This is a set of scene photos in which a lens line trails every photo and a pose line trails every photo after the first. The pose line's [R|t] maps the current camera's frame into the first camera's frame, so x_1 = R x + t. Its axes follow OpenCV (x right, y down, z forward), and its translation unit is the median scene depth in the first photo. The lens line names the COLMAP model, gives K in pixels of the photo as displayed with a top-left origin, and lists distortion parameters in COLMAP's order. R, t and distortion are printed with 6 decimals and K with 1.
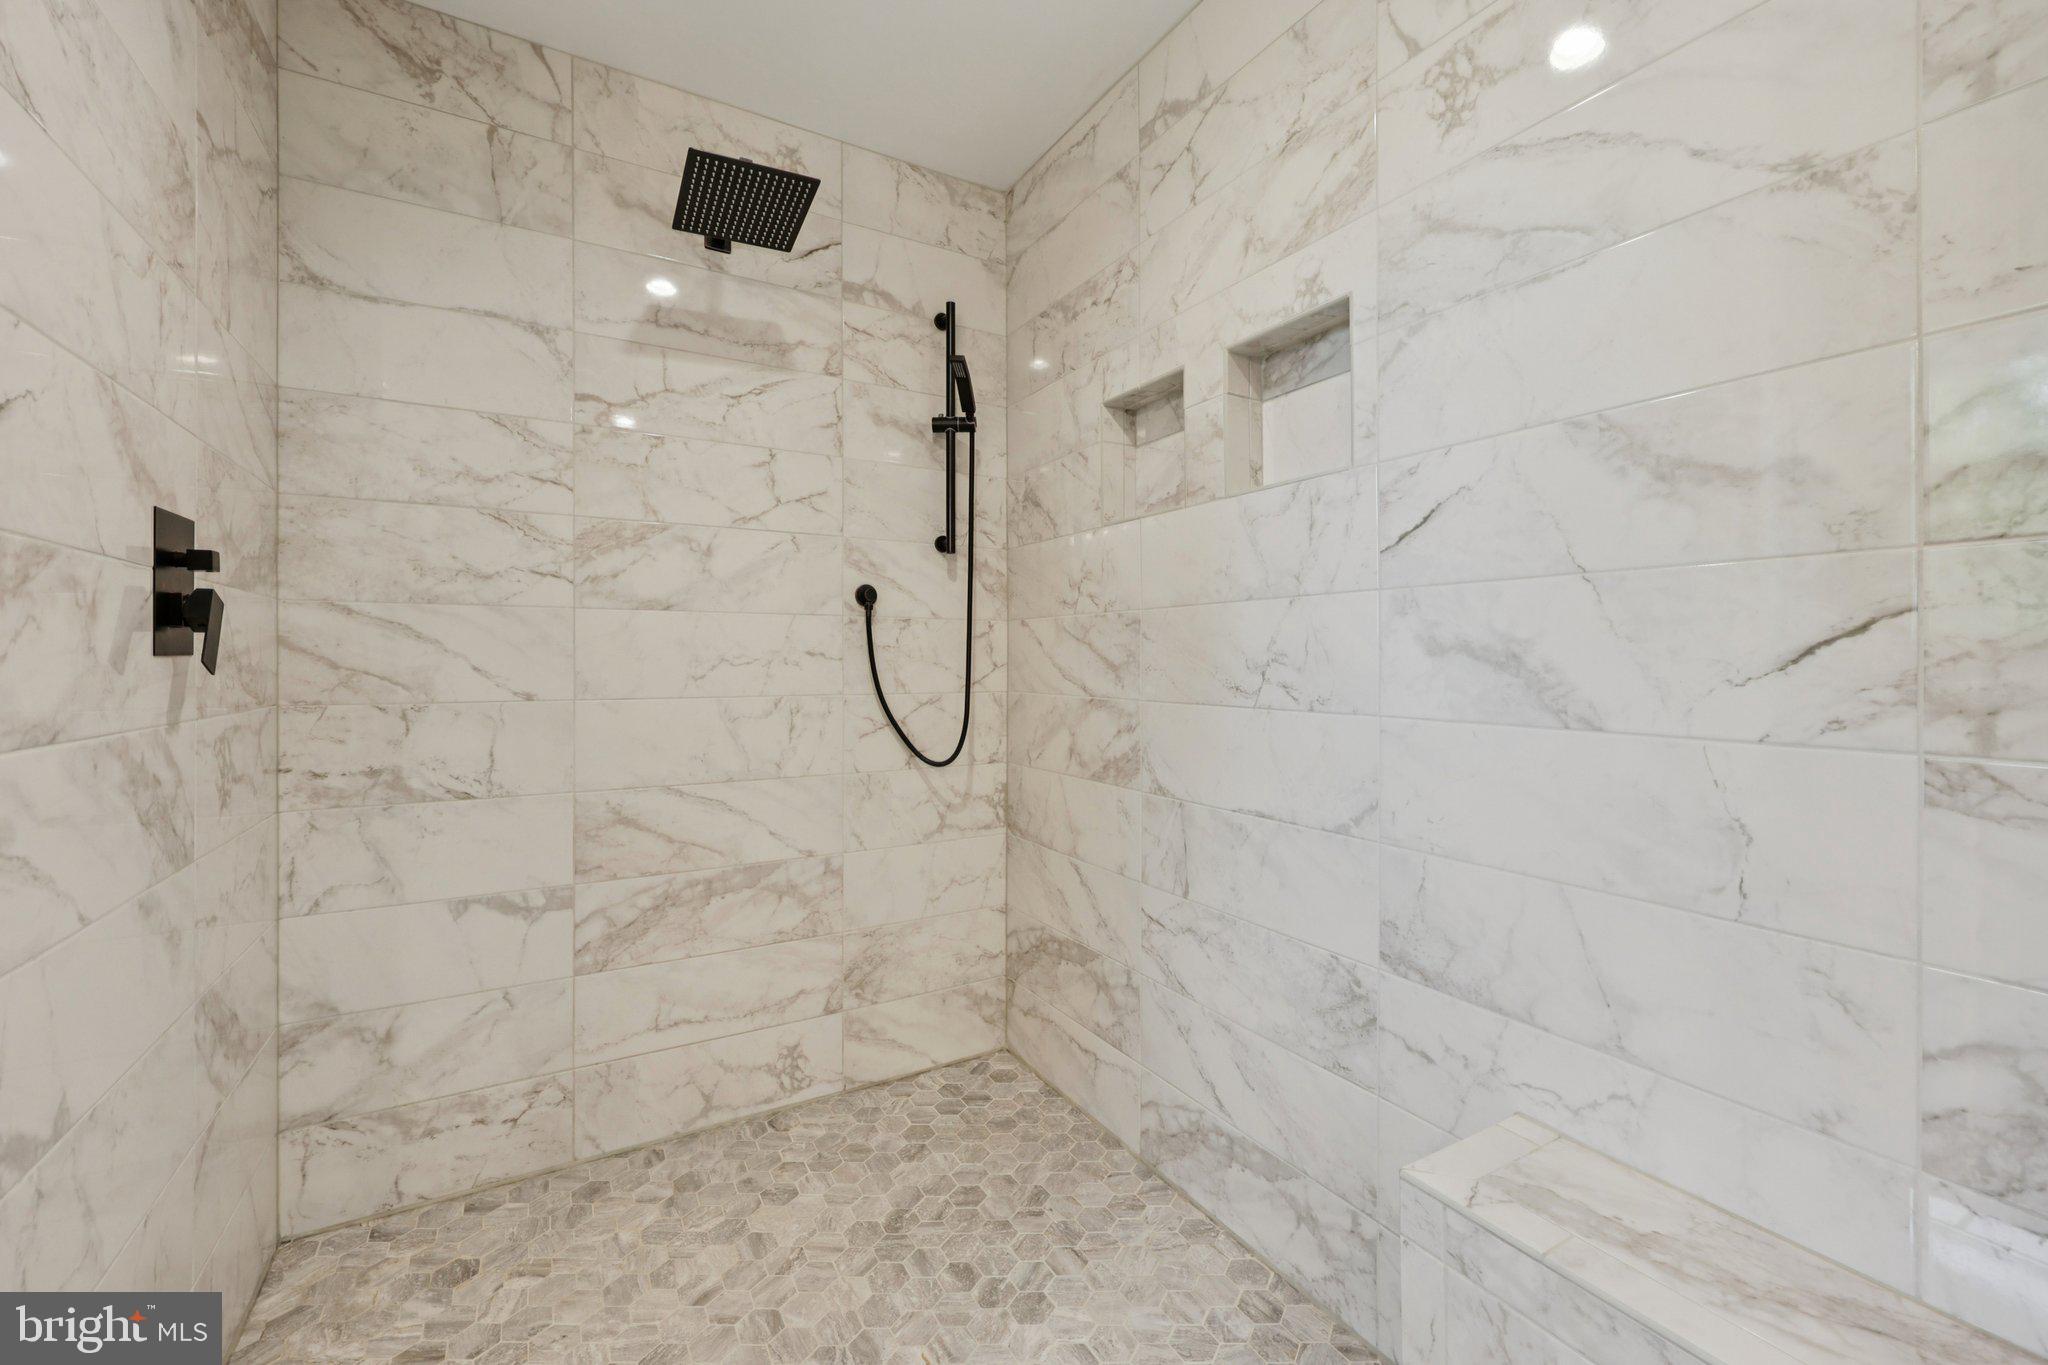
lens RADIAL K [[825.9, 0, 1027.6], [0, 825.9, 662.1], [0, 0, 1]] dist [0.002405, 0.000137]
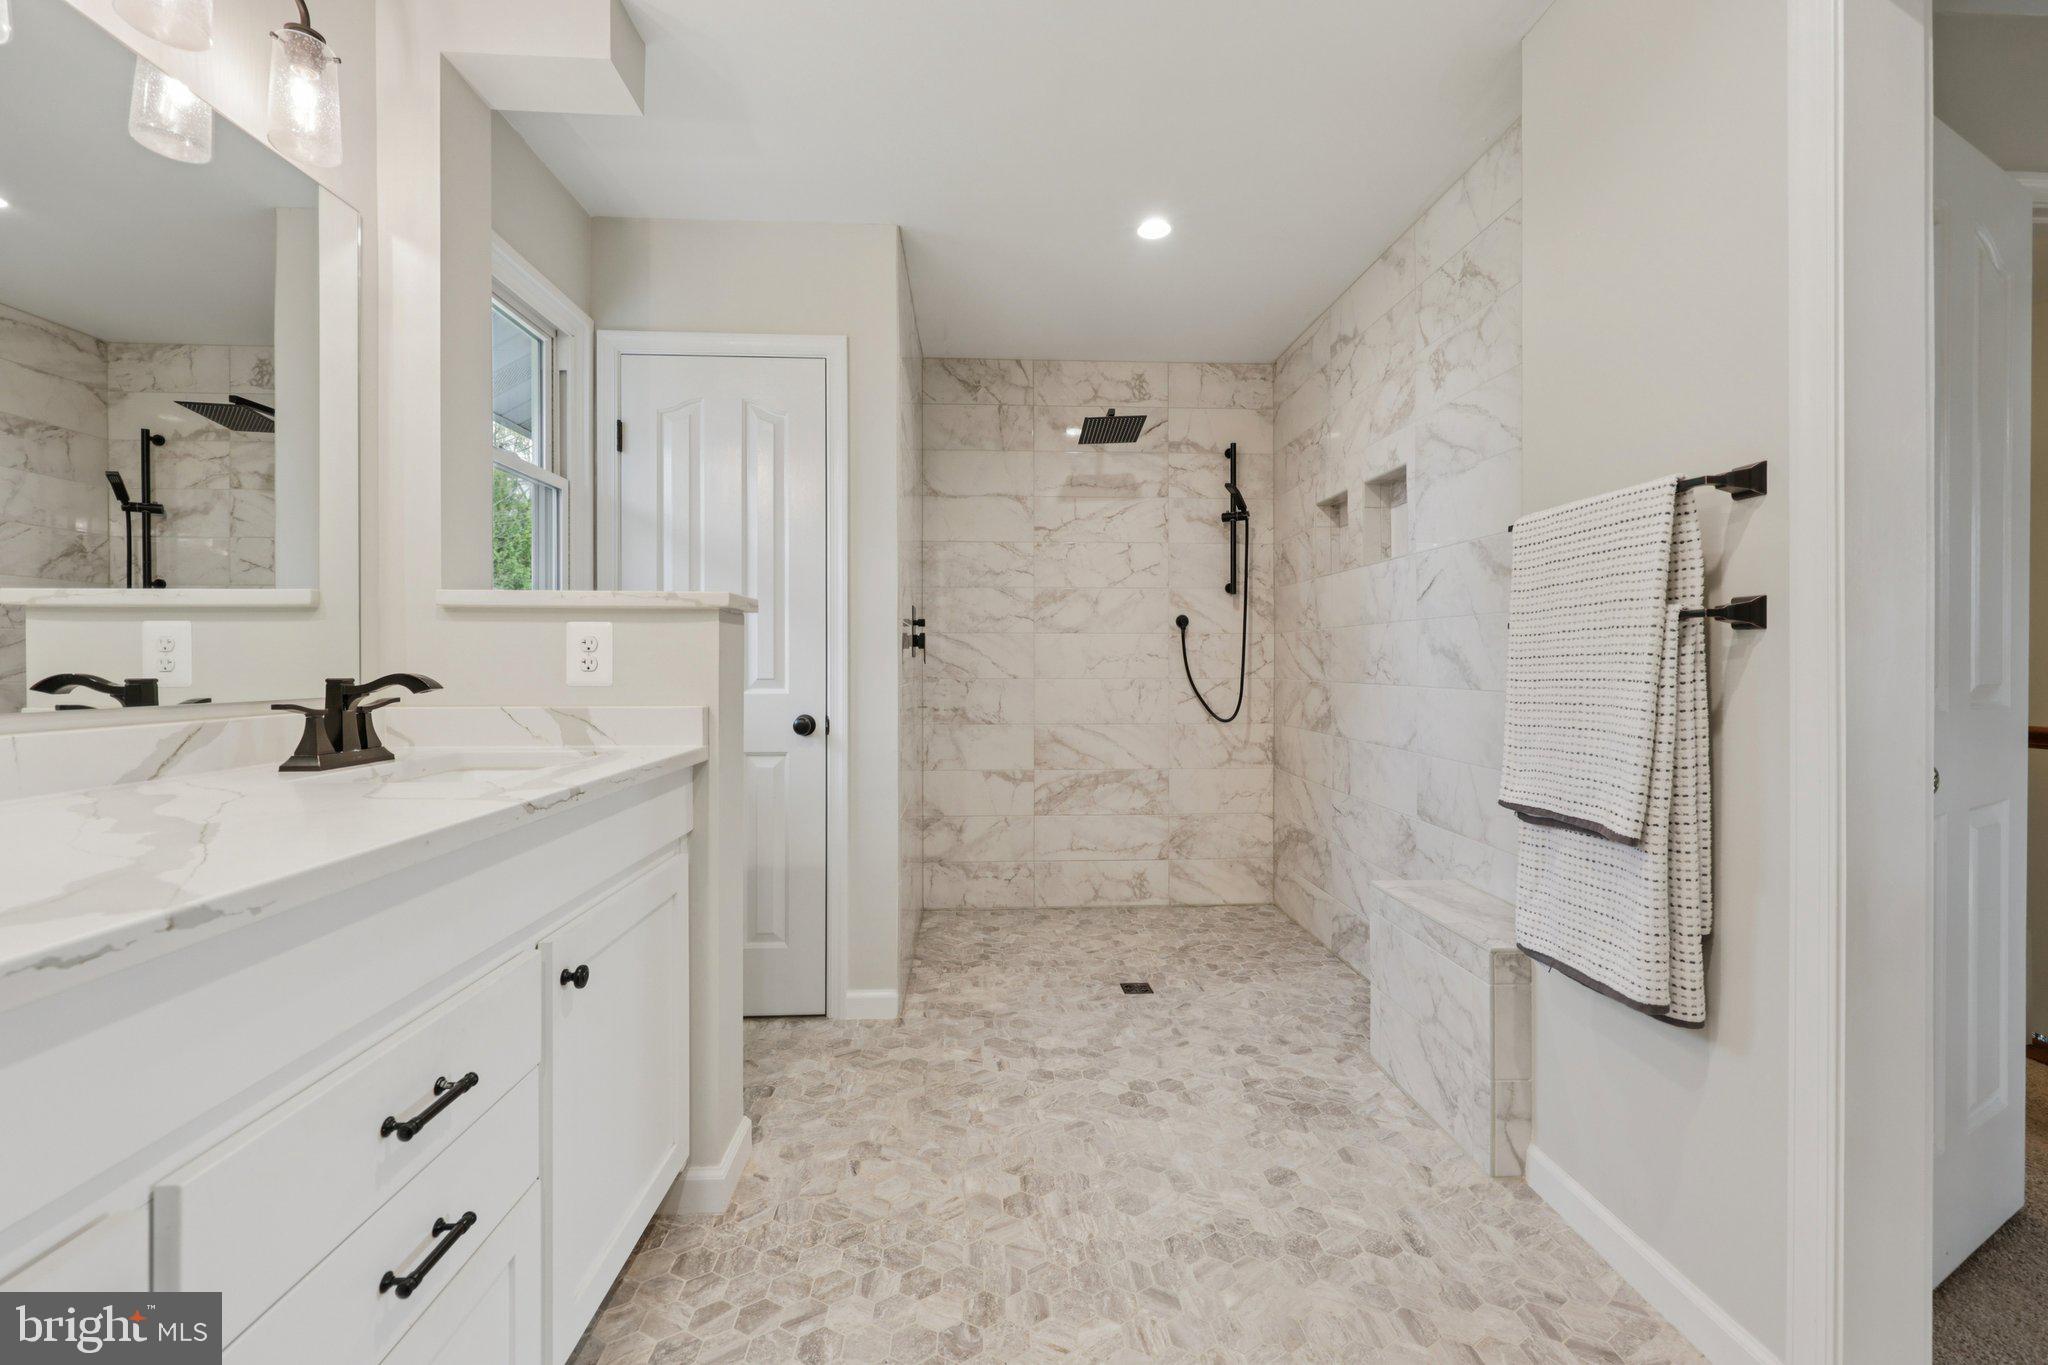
lens RADIAL K [[825.9, 0, 1026.1], [0, 825.9, 667.2], [0, 0, 1]] dist [0.002405, 0.000137]
pose [[0.887717, 0.001276, -0.460388, 0.382425], [0.000892, 0.999990, 0.004490, 0.008964], [0.460389, -0.004396, 0.887706, -0.843104]]
